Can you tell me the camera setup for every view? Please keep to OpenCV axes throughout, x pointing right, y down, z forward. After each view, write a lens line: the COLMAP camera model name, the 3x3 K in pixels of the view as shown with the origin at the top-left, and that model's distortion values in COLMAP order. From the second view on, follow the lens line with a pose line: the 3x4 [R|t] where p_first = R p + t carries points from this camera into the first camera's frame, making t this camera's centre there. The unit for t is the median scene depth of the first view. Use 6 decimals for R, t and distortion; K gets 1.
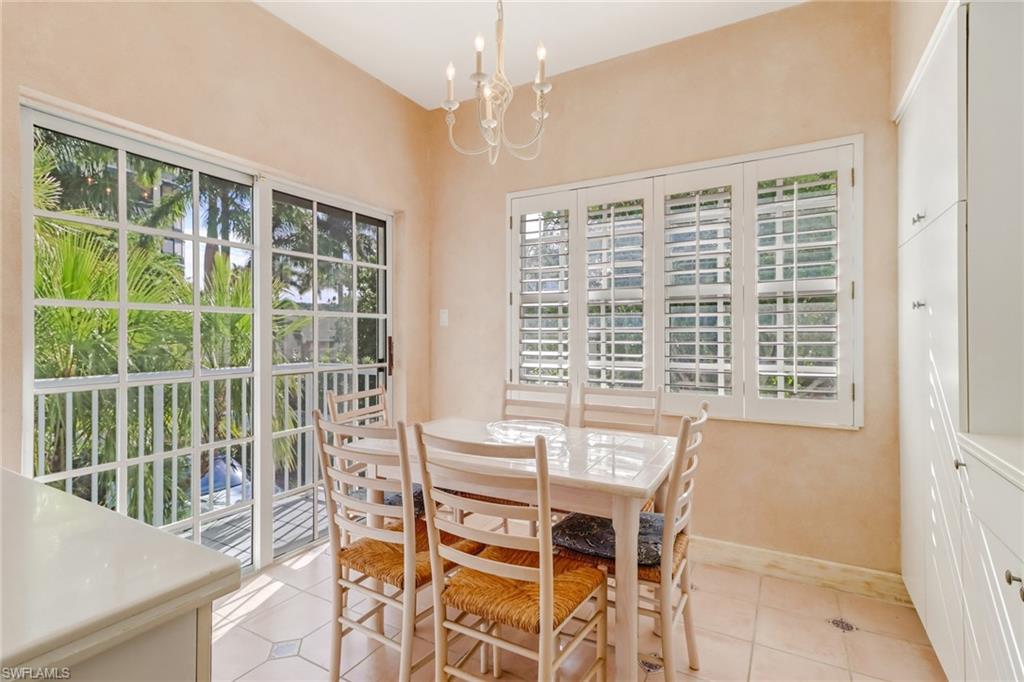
lens RADIAL K [[494.9, 0, 510.1], [0, 494.9, 332.4], [0, 0, 1]] dist [0.000424, 0.000000]
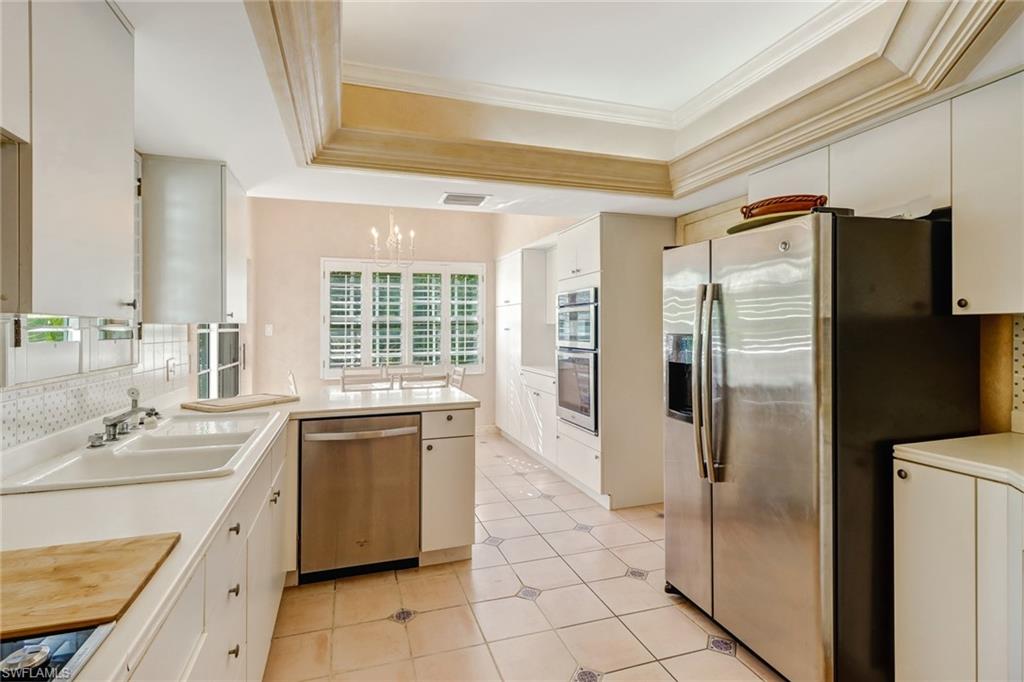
lens RADIAL K [[494.9, 0, 509.7], [0, 494.9, 333.9], [0, 0, 1]] dist [0.000424, 0.000000]
pose [[0.658645, -0.009653, 0.752392, -1.056803], [0.006360, 0.999953, 0.007262, -0.031960], [-0.752427, 0.000002, 0.658676, -0.745592]]
